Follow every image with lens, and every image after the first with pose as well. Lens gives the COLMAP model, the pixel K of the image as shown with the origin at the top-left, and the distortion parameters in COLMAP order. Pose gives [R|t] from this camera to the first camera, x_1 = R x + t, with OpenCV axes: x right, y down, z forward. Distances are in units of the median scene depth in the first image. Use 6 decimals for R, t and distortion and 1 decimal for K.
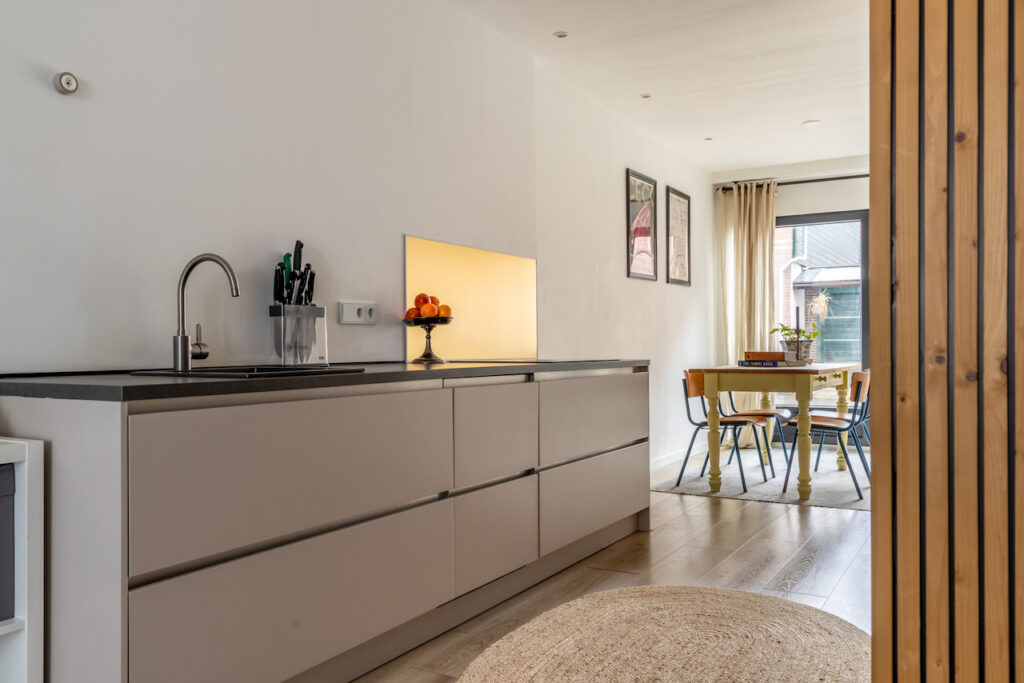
lens RADIAL K [[825.7, 0, 506.0], [0, 825.7, 342.5], [0, 0, 1]] dist [0.025527, -0.027581]
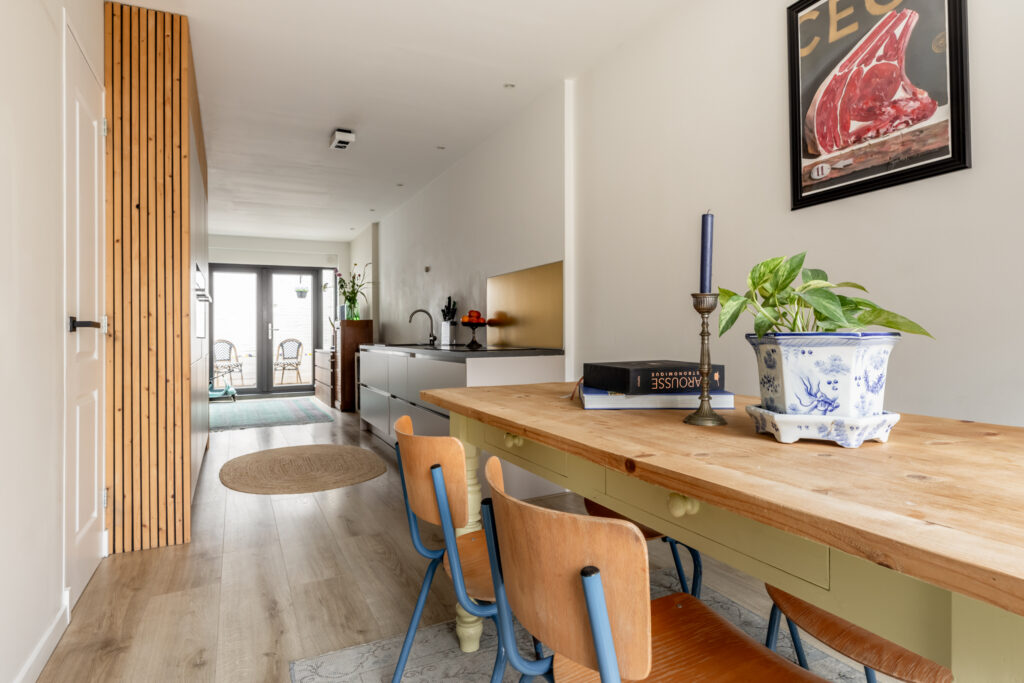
lens RADIAL K [[564.0, 0, 517.8], [0, 564.0, 321.1], [0, 0, 1]] dist [-0.006179, 0.000281]
pose [[-0.542672, -0.008404, -0.839903, 0.630487], [0.015646, 0.999675, -0.020111, -0.003805], [0.839799, -0.024055, -0.542364, 1.205814]]
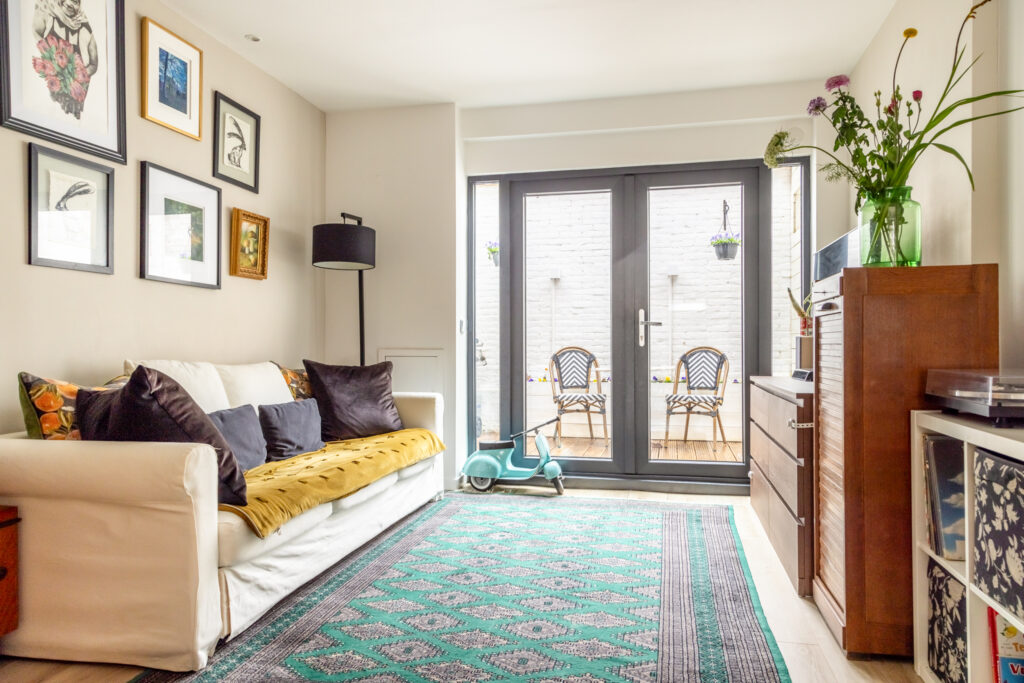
lens RADIAL K [[696.2, 0, 511.8], [0, 696.2, 350.6], [0, 0, 1]] dist [0.021251, -0.001622]
pose [[-0.954426, 0.010163, -0.298274, -0.005194], [0.008634, 0.999942, 0.006440, 0.001980], [0.298322, 0.003572, -0.954459, 0.401815]]
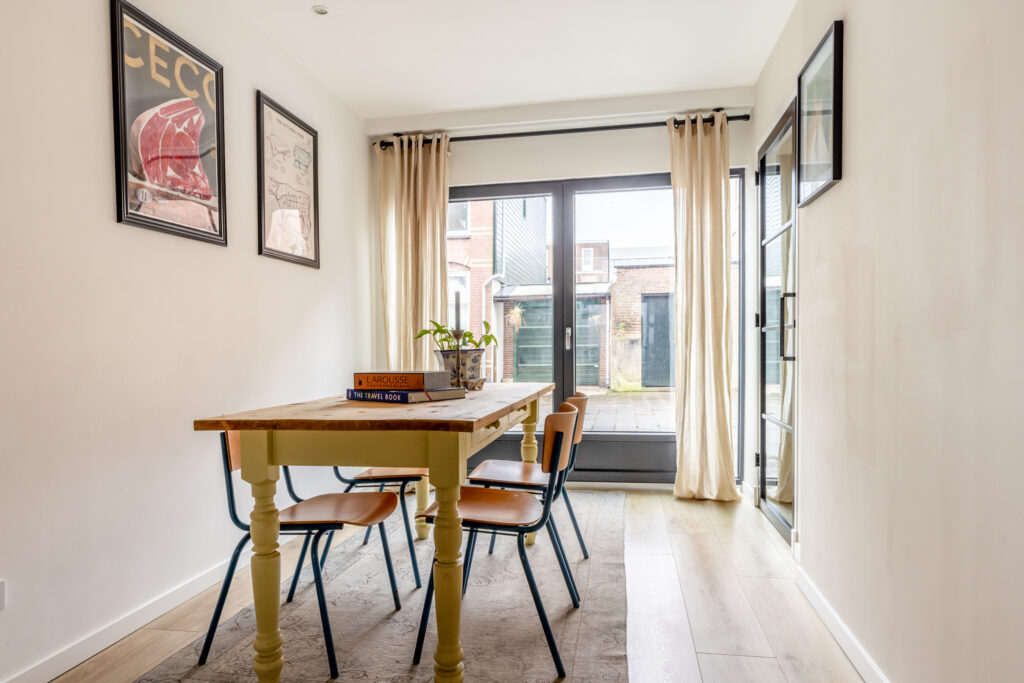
lens RADIAL K [[607.6, 0, 489.5], [0, 607.6, 374.0], [0, 0, 1]] dist [0.000309, 0.000533]
pose [[0.951530, -0.018295, 0.307011, 0.279714], [0.005064, 0.999026, 0.043839, -0.004813], [-0.307514, -0.040159, 0.950696, 0.677544]]
